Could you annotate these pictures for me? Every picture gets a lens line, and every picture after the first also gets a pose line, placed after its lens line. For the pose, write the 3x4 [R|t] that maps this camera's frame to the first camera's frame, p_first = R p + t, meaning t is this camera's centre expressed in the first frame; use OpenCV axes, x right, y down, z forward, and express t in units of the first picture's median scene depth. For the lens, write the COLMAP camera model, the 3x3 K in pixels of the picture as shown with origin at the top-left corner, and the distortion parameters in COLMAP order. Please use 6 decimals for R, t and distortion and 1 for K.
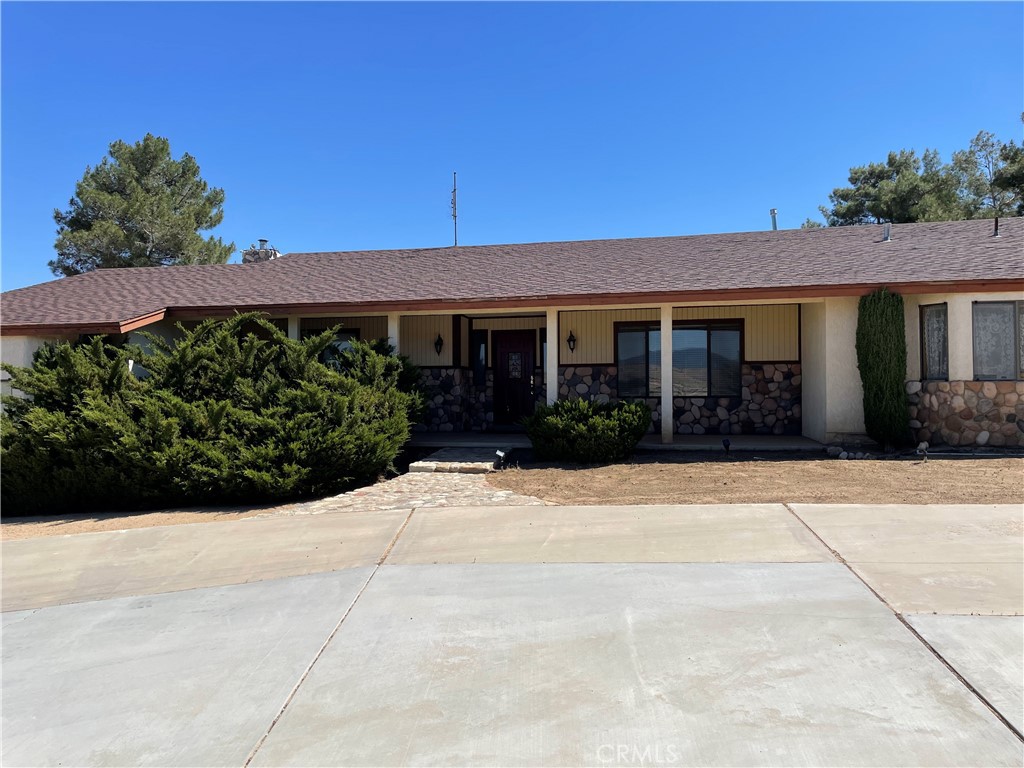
lens RADIAL K [[768.0, 0, 505.3], [0, 768.0, 384.5], [0, 0, 1]] dist [0.080357, -0.106704]
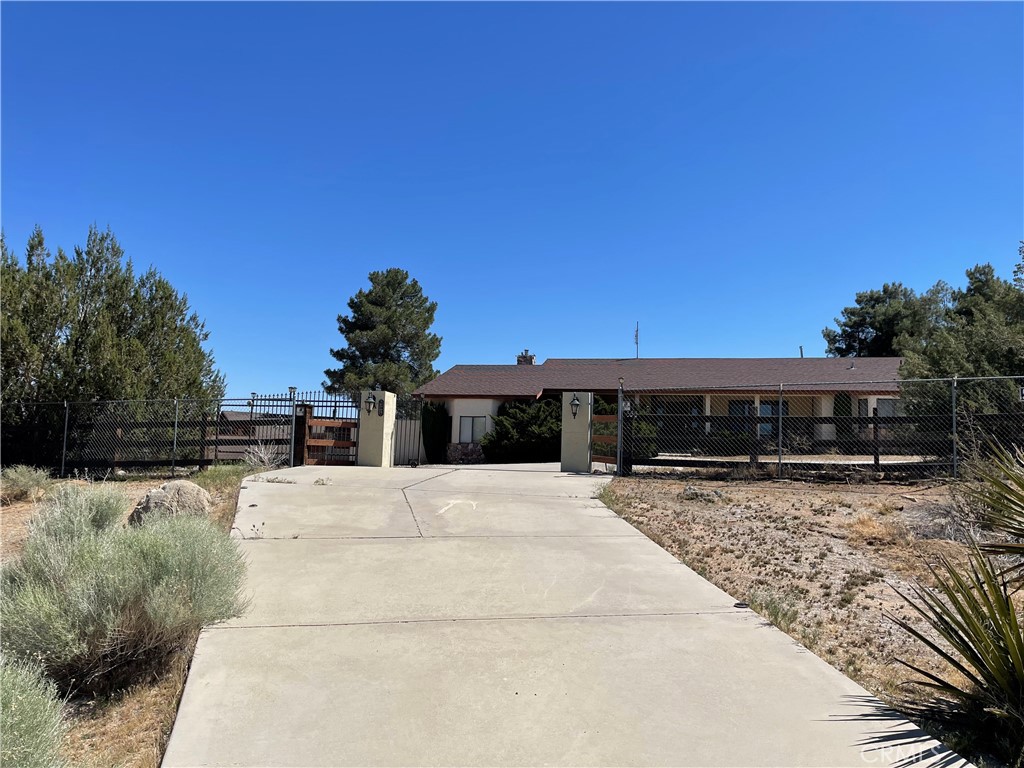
lens RADIAL K [[768.0, 0, 509.5], [0, 768.0, 385.5], [0, 0, 1]] dist [0.080357, -0.106704]
pose [[0.999090, 0.031250, -0.029032, -0.447942], [-0.033551, 0.996030, -0.082458, 0.086020], [0.026340, 0.083357, 0.996172, -1.304471]]
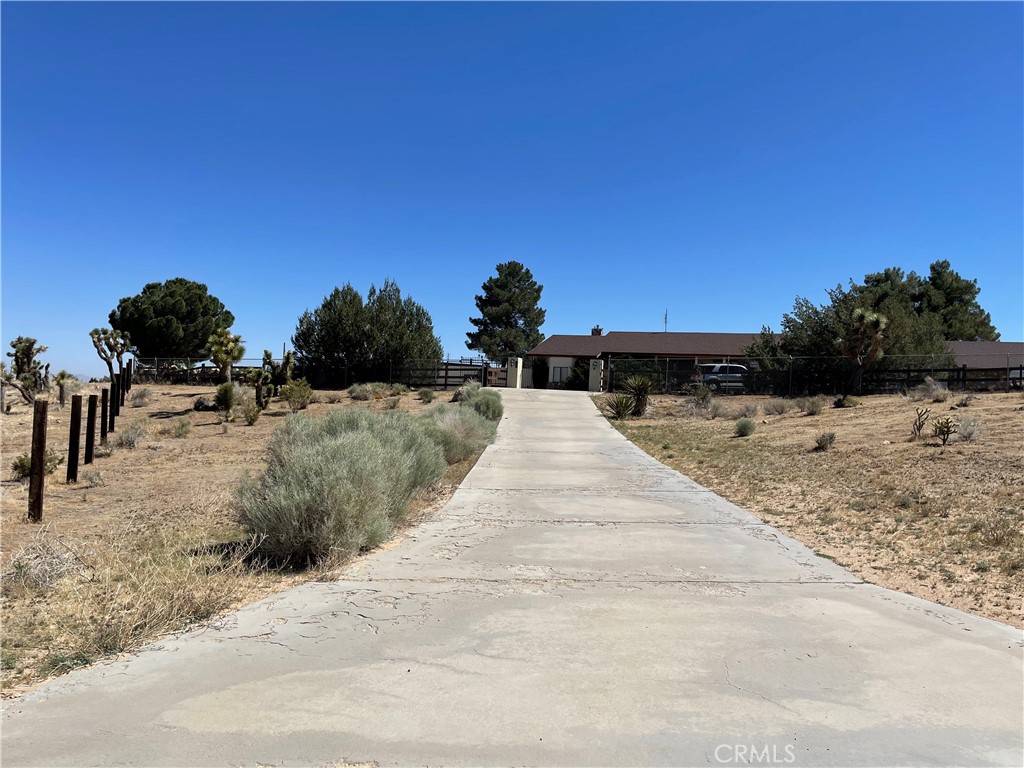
lens RADIAL K [[774.8, 0, 518.2], [0, 774.8, 383.3], [0, 0, 1]] dist [0.057566, -0.033871]
pose [[0.986670, 0.052097, -0.154171, -0.214938], [-0.054251, 0.998479, -0.009793, 0.129571], [0.153427, 0.018026, 0.987996, -3.037436]]
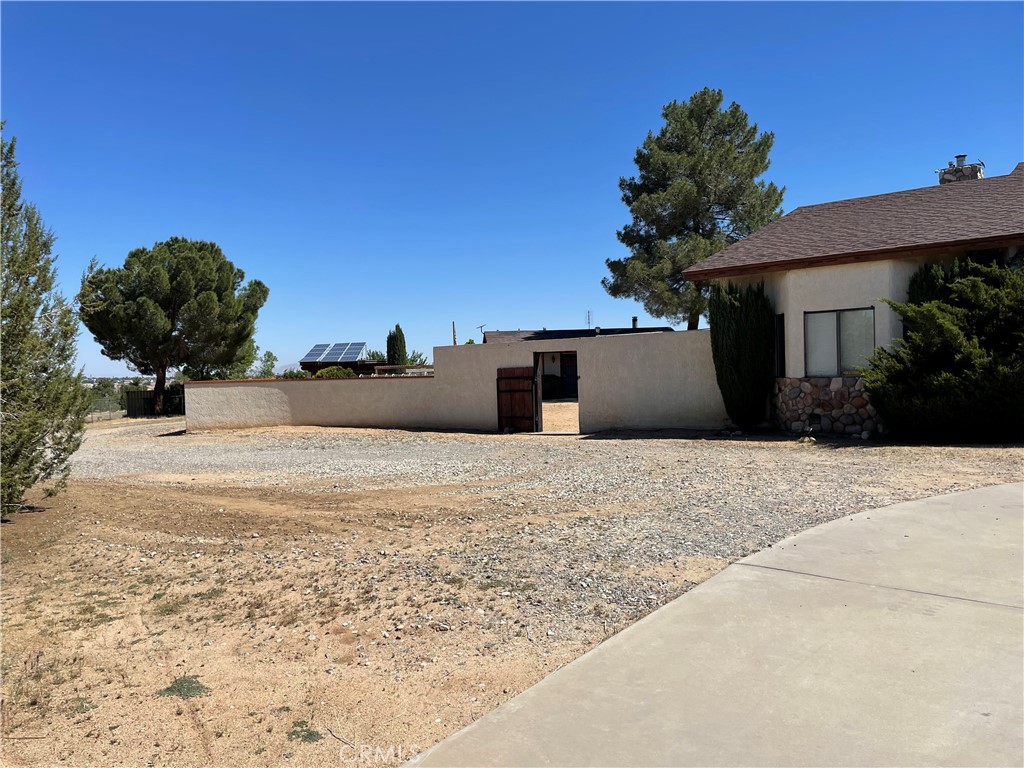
lens RADIAL K [[768.0, 0, 508.1], [0, 768.0, 386.2], [0, 0, 1]] dist [0.080357, -0.106704]
pose [[0.881987, -0.011065, -0.471144, -0.529768], [0.034111, 0.998601, 0.040403, 0.034047], [0.470038, -0.051706, 0.881131, -0.059501]]
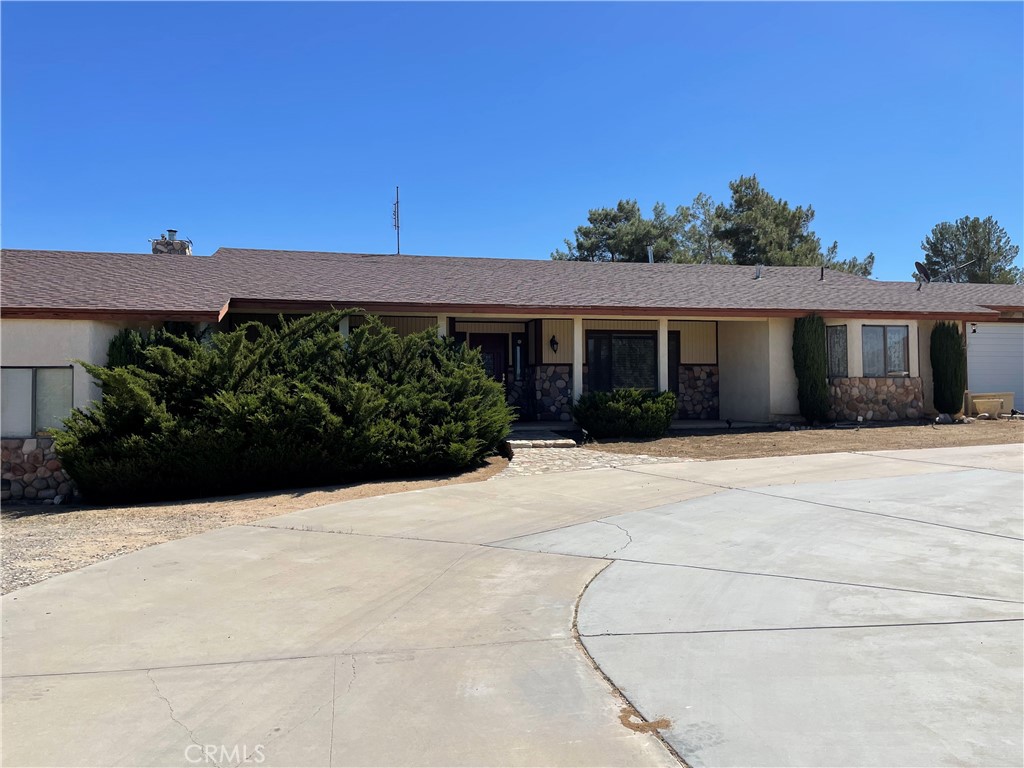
lens RADIAL K [[768.0, 0, 507.5], [0, 768.0, 384.6], [0, 0, 1]] dist [0.080357, -0.106704]
pose [[0.911194, 0.008877, 0.411882, -0.495791], [-0.002746, 0.999876, -0.015476, 0.026358], [-0.411969, 0.012971, 0.911106, -0.064922]]
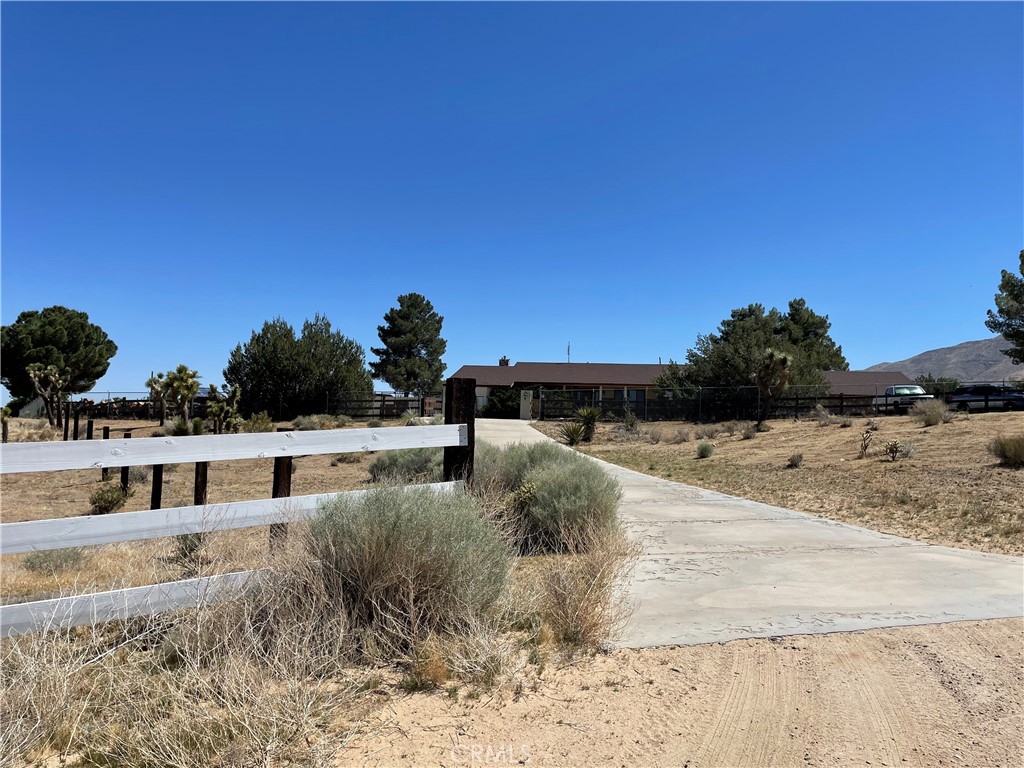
lens RADIAL K [[775.7, 0, 509.0], [0, 775.7, 387.6], [0, 0, 1]] dist [0.045828, -0.004751]
pose [[0.999187, 0.039801, 0.006443, -0.468429], [-0.039476, 0.998228, -0.044527, 0.128931], [-0.008203, 0.044236, 0.998987, -3.284429]]
